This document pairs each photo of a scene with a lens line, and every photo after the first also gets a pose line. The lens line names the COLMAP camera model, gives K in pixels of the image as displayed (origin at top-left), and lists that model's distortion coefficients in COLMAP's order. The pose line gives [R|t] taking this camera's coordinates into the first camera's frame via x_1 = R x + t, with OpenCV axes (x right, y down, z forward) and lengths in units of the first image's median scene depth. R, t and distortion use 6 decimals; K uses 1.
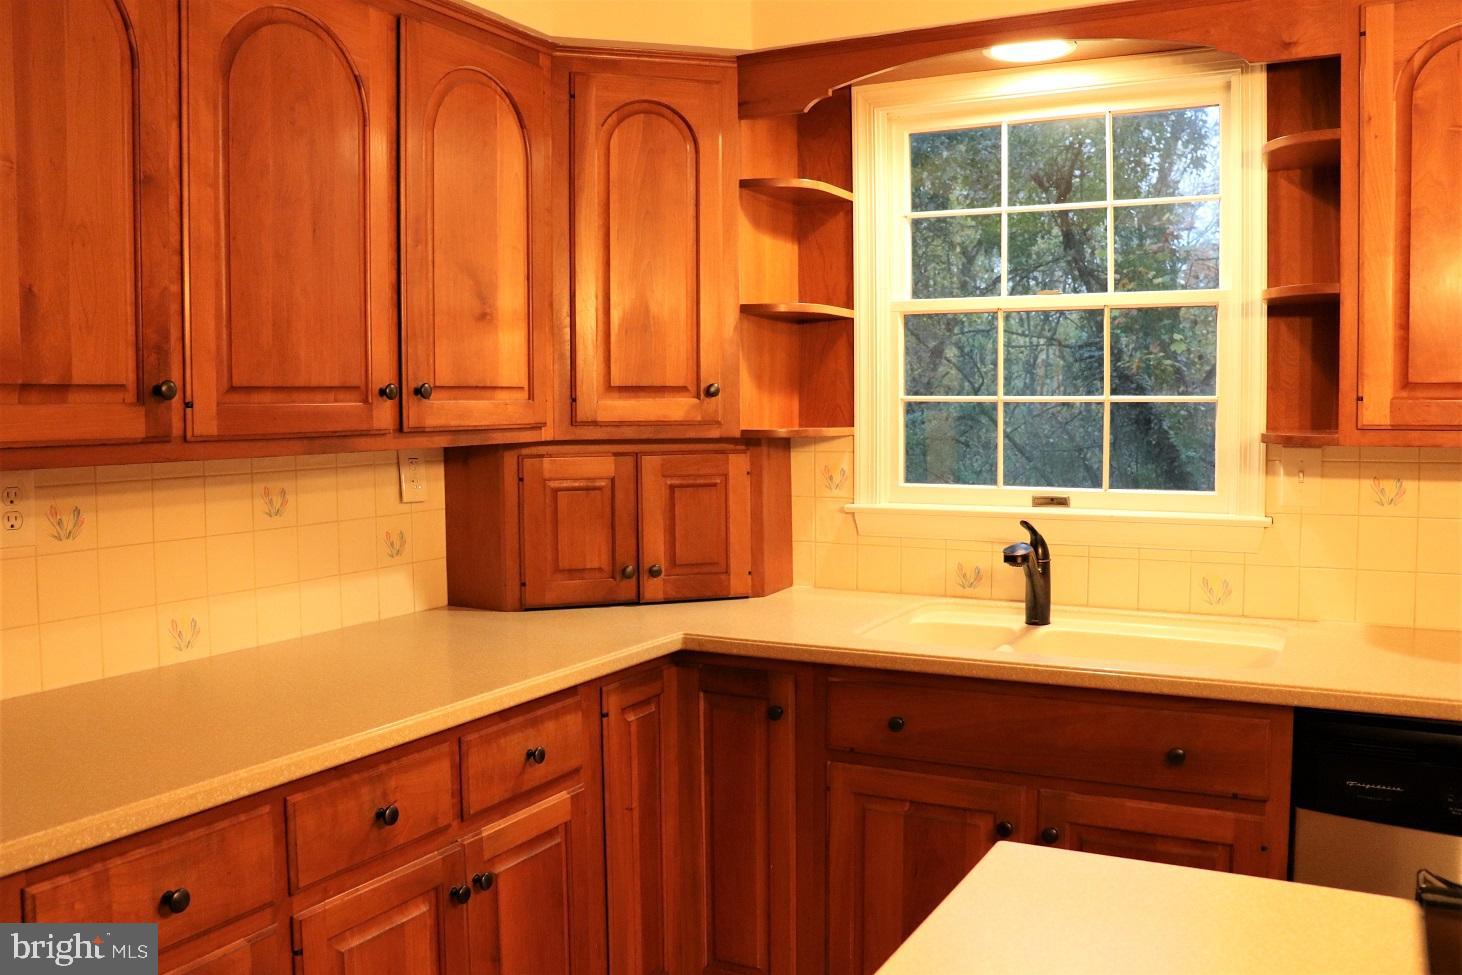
lens RADIAL K [[1223.8, 0, 724.1], [0, 1223.8, 483.1], [0, 0, 1]] dist [-0.178541, 0.172868]
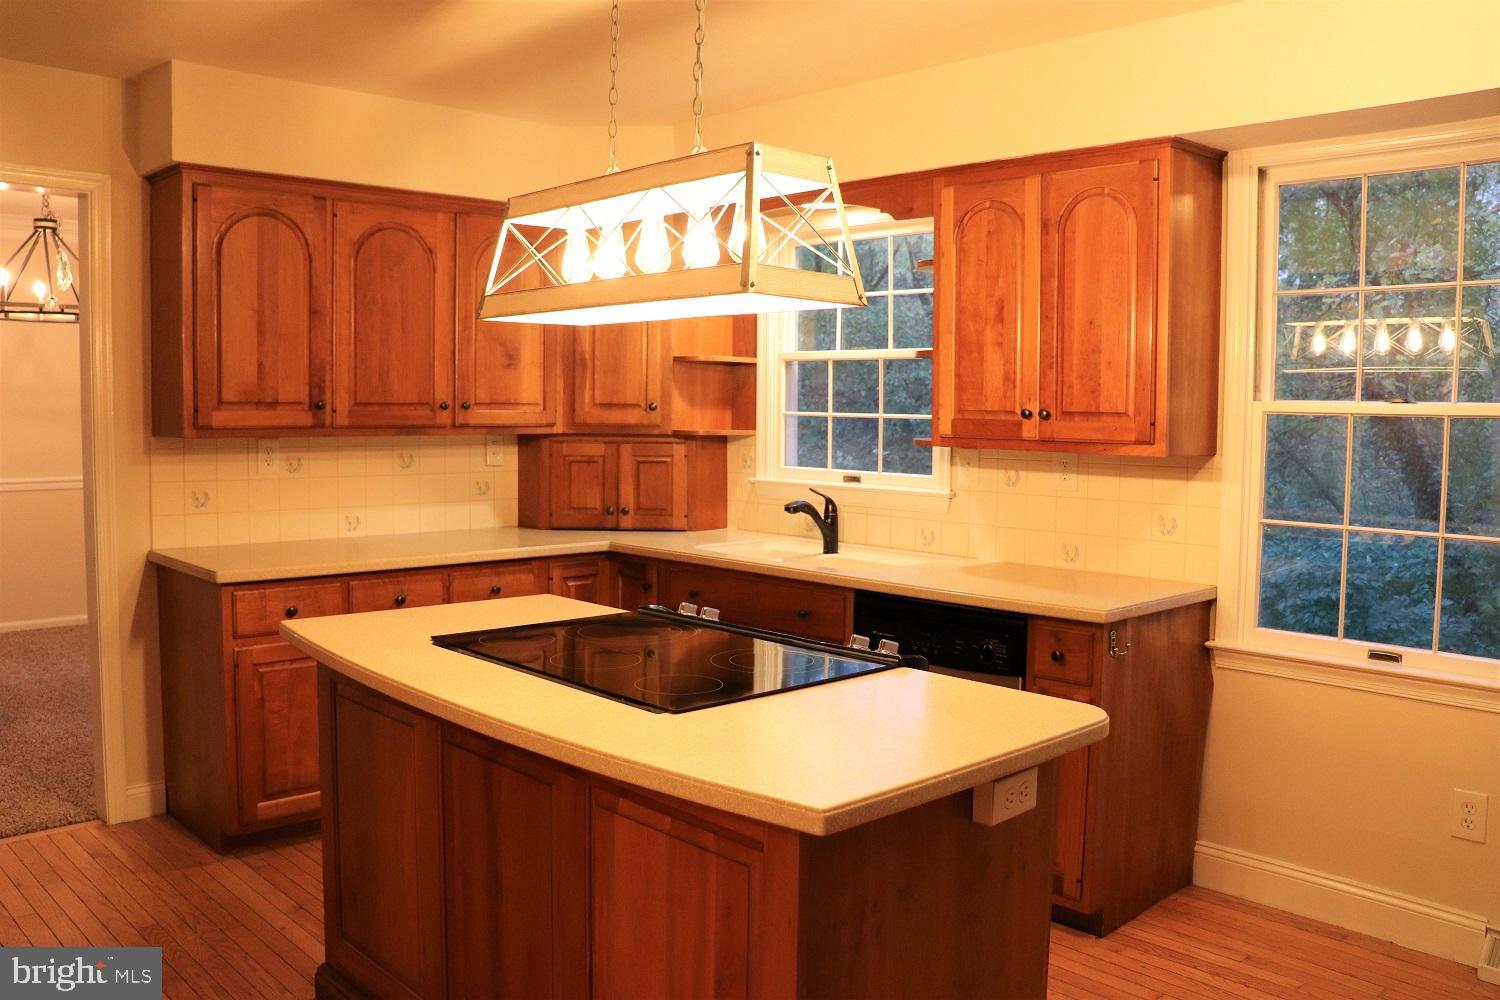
lens RADIAL K [[1215.0, 0, 750.0], [0, 1215.0, 500.0], [0, 0, 1]] dist [-0.167661, 0.150887]
pose [[0.953046, 0.042401, -0.299844, 0.714804], [-0.038811, 0.999086, 0.017921, 0.021981], [0.300330, -0.005443, 0.953820, -0.659671]]
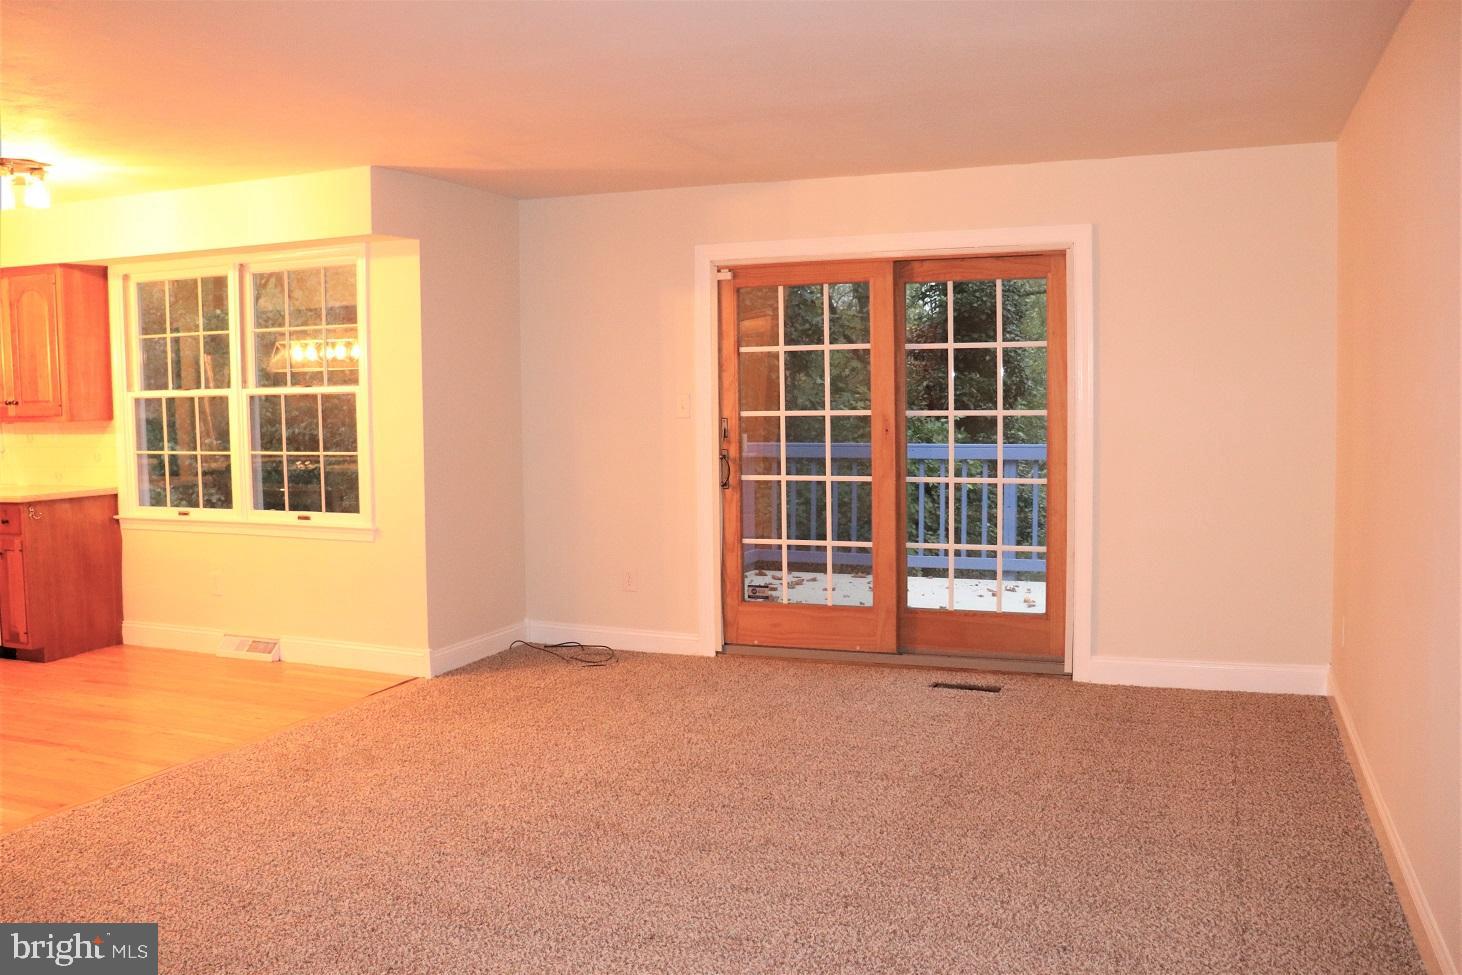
lens RADIAL K [[1223.8, 0, 724.1], [0, 1223.8, 483.1], [0, 0, 1]] dist [-0.178541, 0.172868]
pose [[0.992480, -0.012265, 0.121789, 1.886239], [0.010947, 0.999874, 0.011487, 0.102348], [-0.121915, -0.010068, 0.992489, -2.043868]]
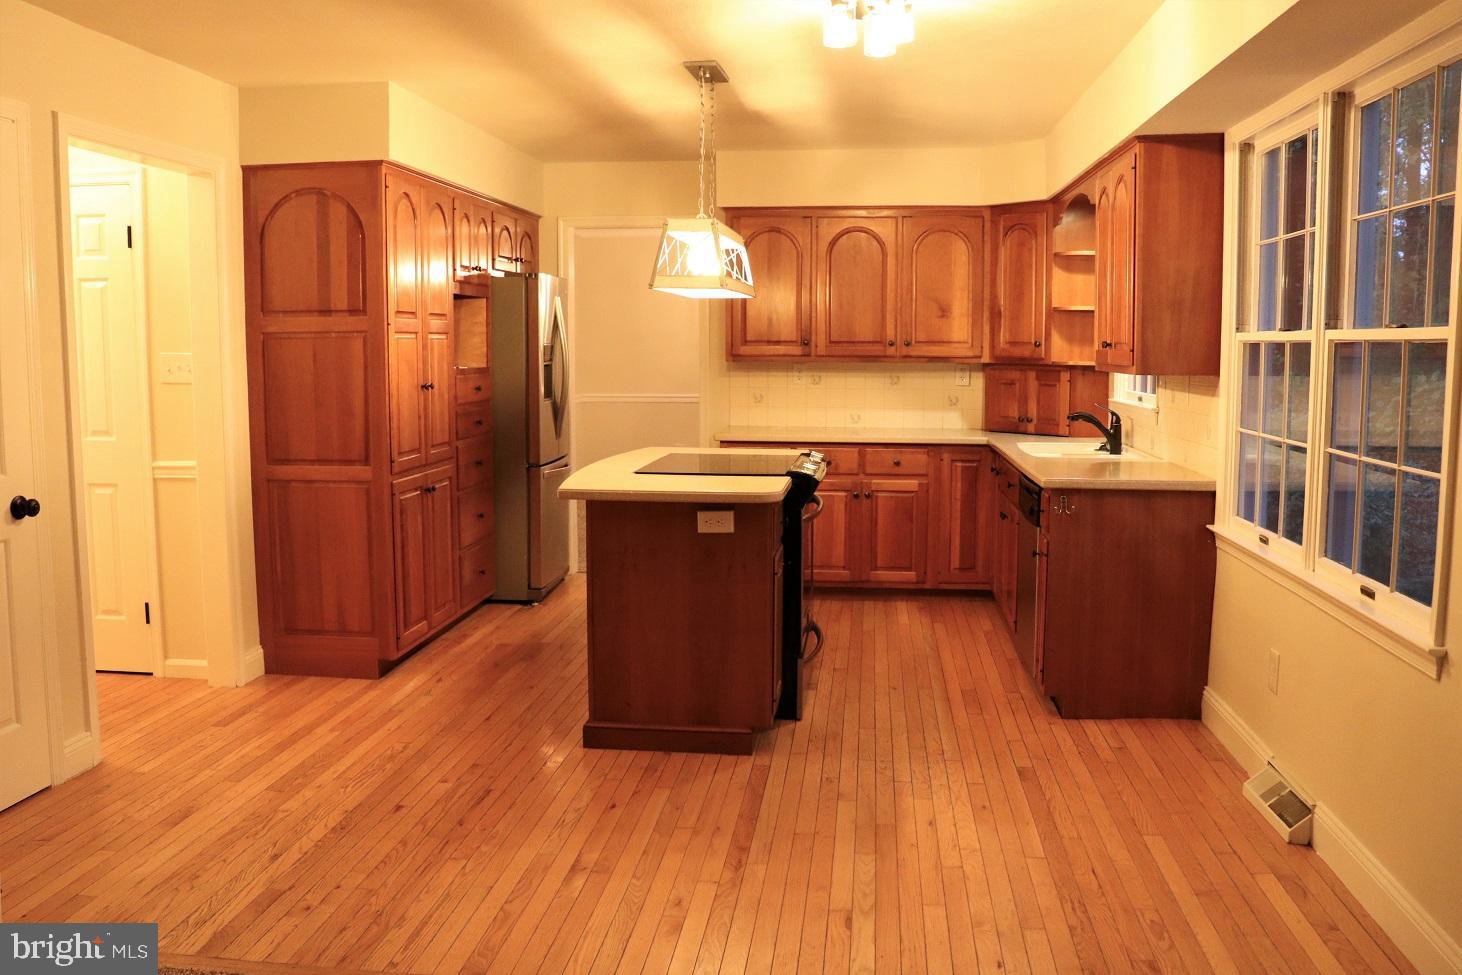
lens RADIAL K [[1223.8, 0, 724.1], [0, 1223.8, 483.1], [0, 0, 1]] dist [-0.178541, 0.172868]
pose [[0.375453, 0.113136, -0.919910, 2.179547], [-0.063671, 0.993326, 0.096178, 0.006242], [0.924652, 0.022461, 0.380151, -0.501237]]
